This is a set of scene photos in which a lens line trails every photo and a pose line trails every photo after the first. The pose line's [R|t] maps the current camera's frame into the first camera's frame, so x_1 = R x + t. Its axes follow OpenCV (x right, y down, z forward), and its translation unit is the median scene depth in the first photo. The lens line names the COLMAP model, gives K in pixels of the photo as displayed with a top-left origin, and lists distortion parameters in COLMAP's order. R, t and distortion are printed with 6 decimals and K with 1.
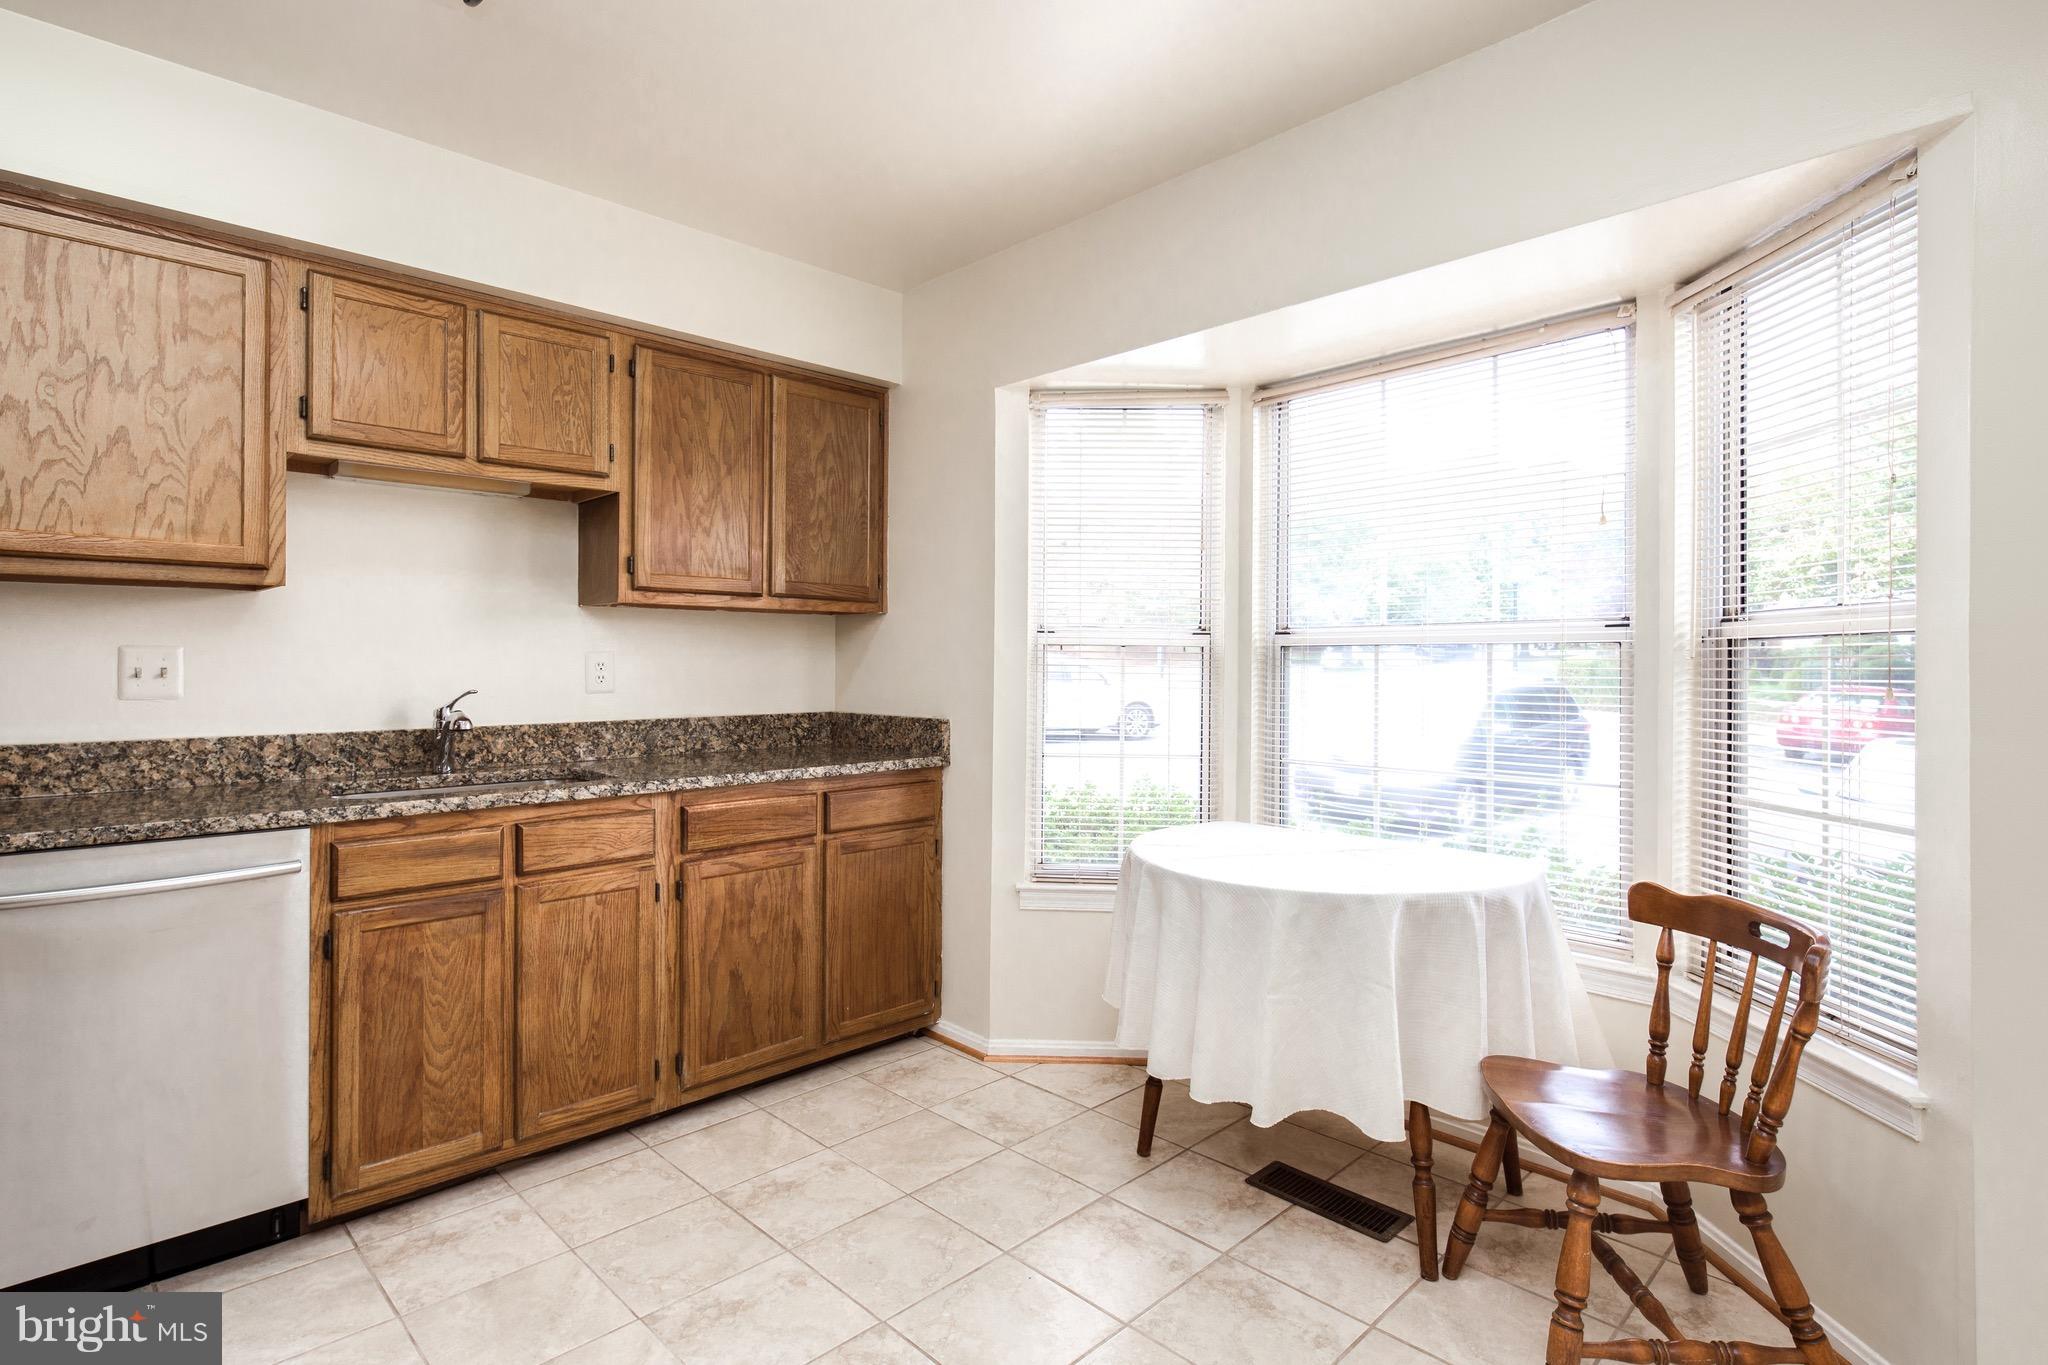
lens RADIAL K [[1012.0, 0, 1020.8], [0, 1012.0, 660.6], [0, 0, 1]] dist [-0.003156, -0.002014]
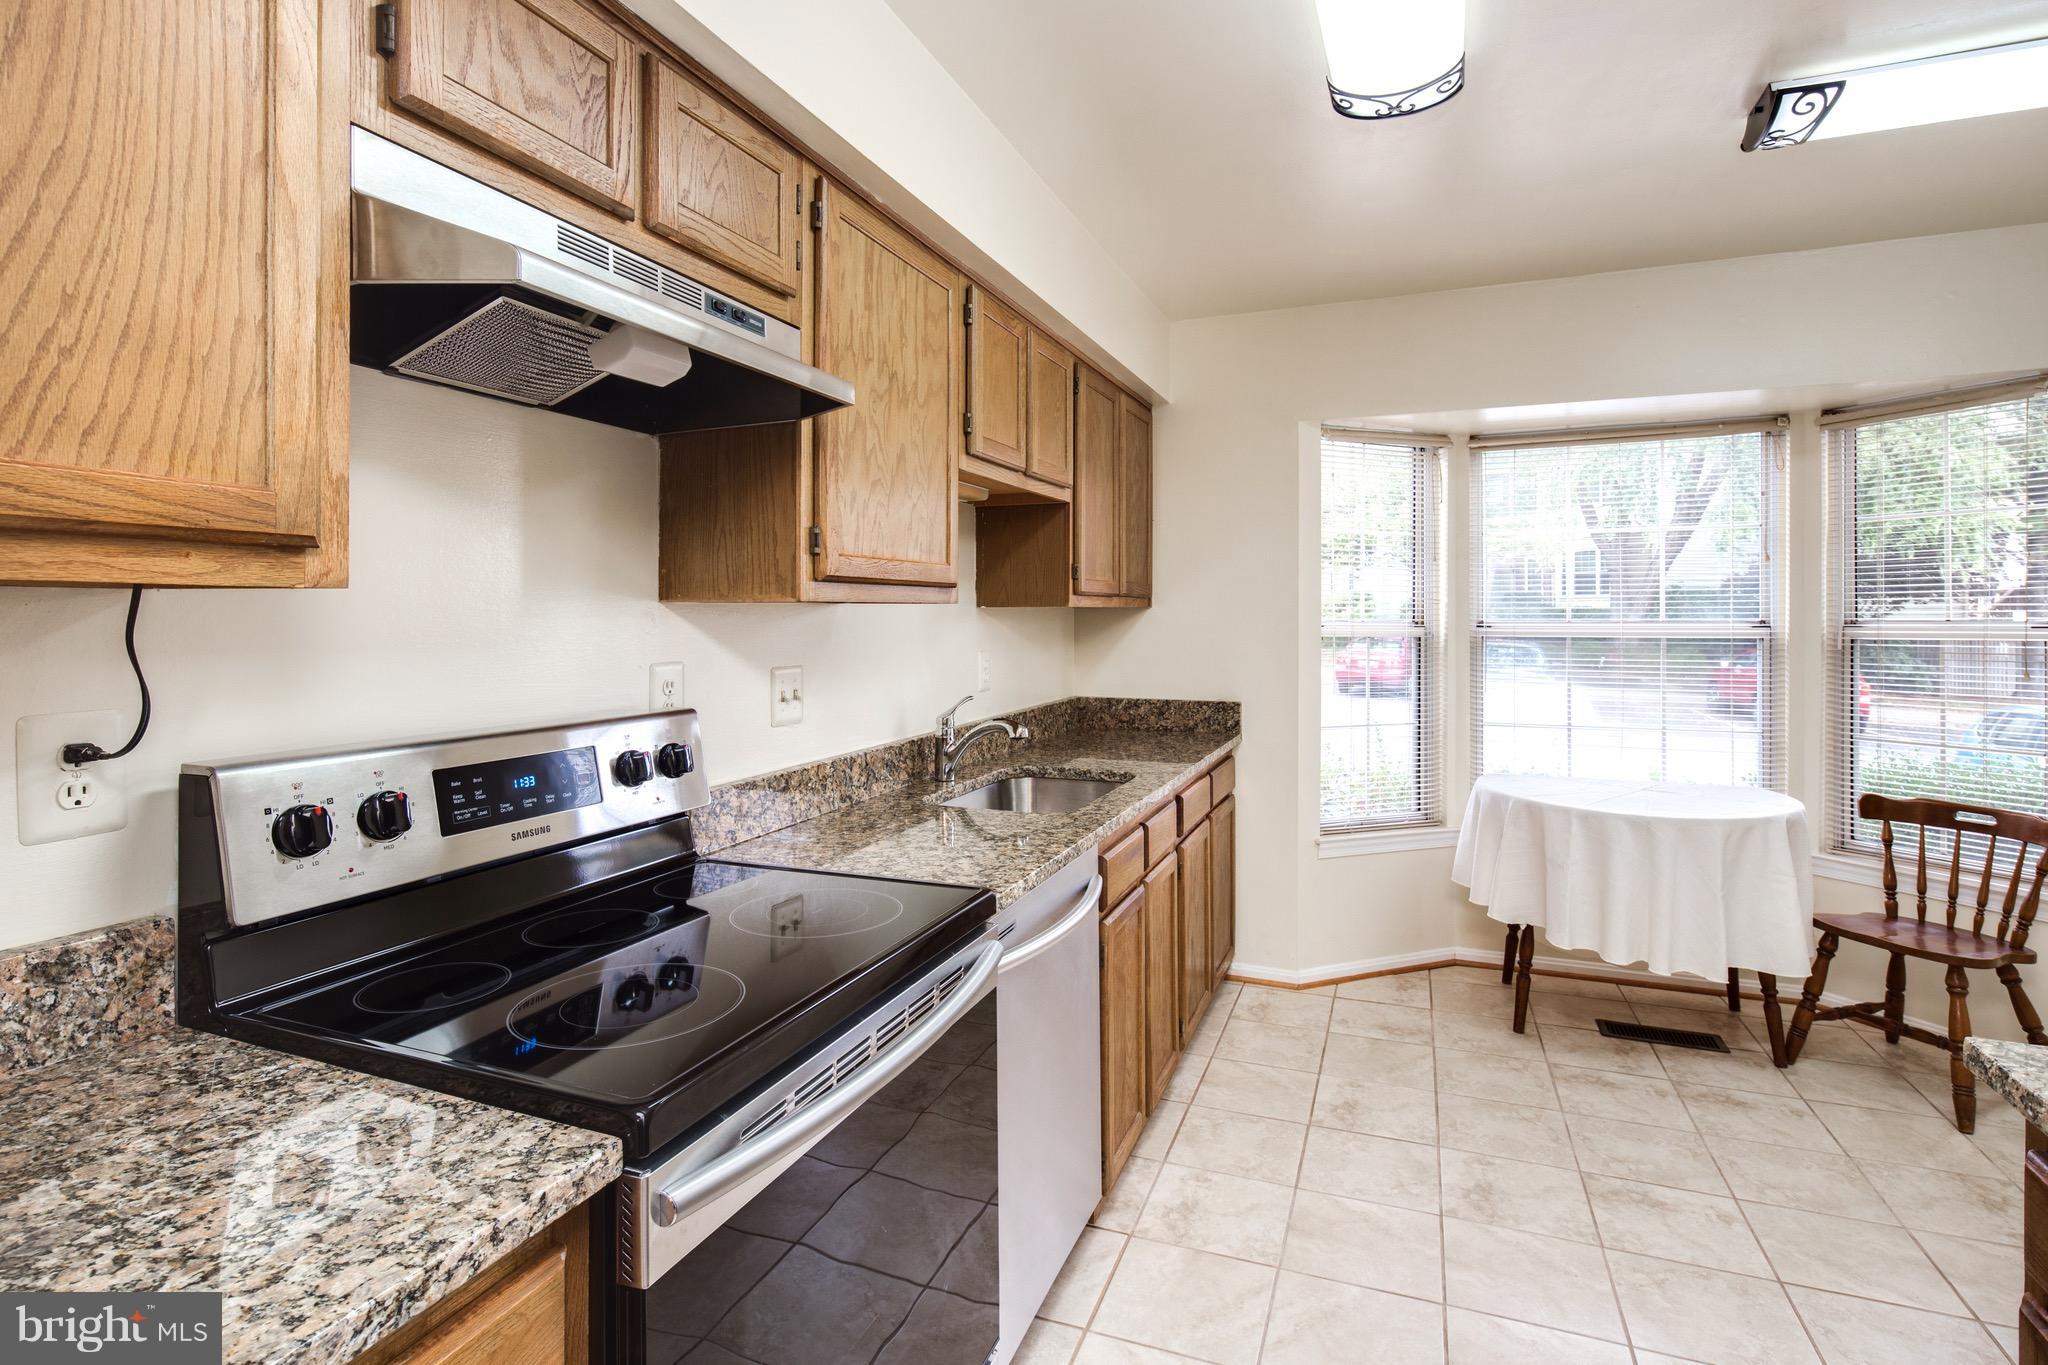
lens RADIAL K [[998.1, 0, 1023.3], [0, 998.1, 614.1], [0, 0, 1]] dist [-0.001492, -0.000726]
pose [[0.916825, -0.006778, 0.399232, -0.937844], [0.006290, 0.999977, 0.002533, -0.057998], [-0.399240, 0.000189, 0.916846, 0.067436]]
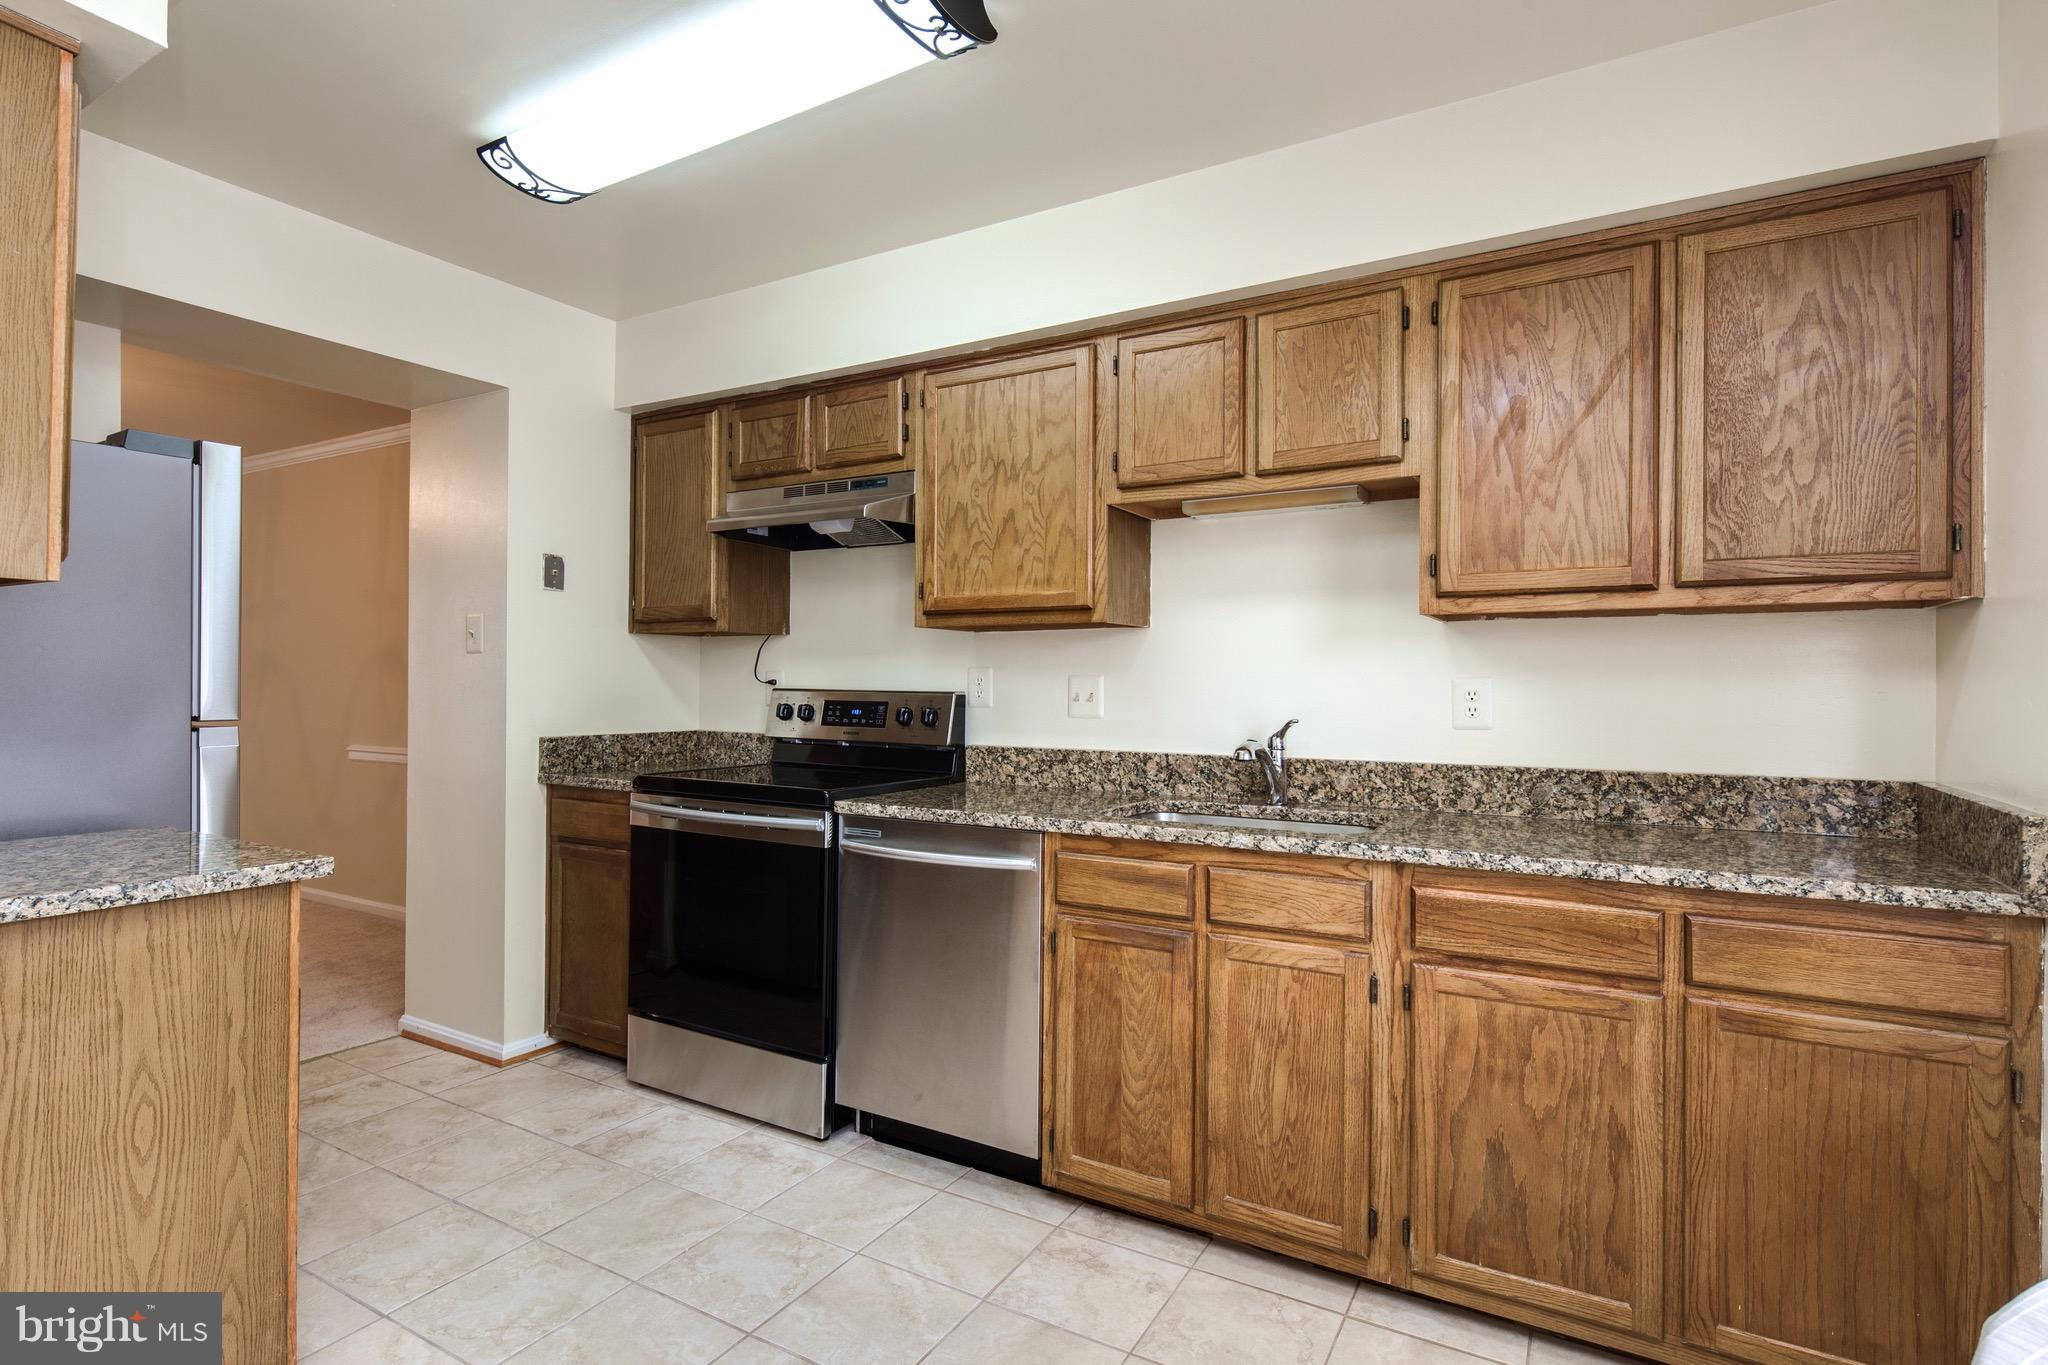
lens RADIAL K [[1001.1, 0, 1024.0], [0, 1001.1, 682.5], [0, 0, 1]] dist [-0.000127, -0.000509]
pose [[0.266773, -0.005049, -0.963746, 0.299402], [-0.005043, 0.999965, -0.006635, 0.002499], [0.963746, 0.006631, 0.266738, 0.537792]]
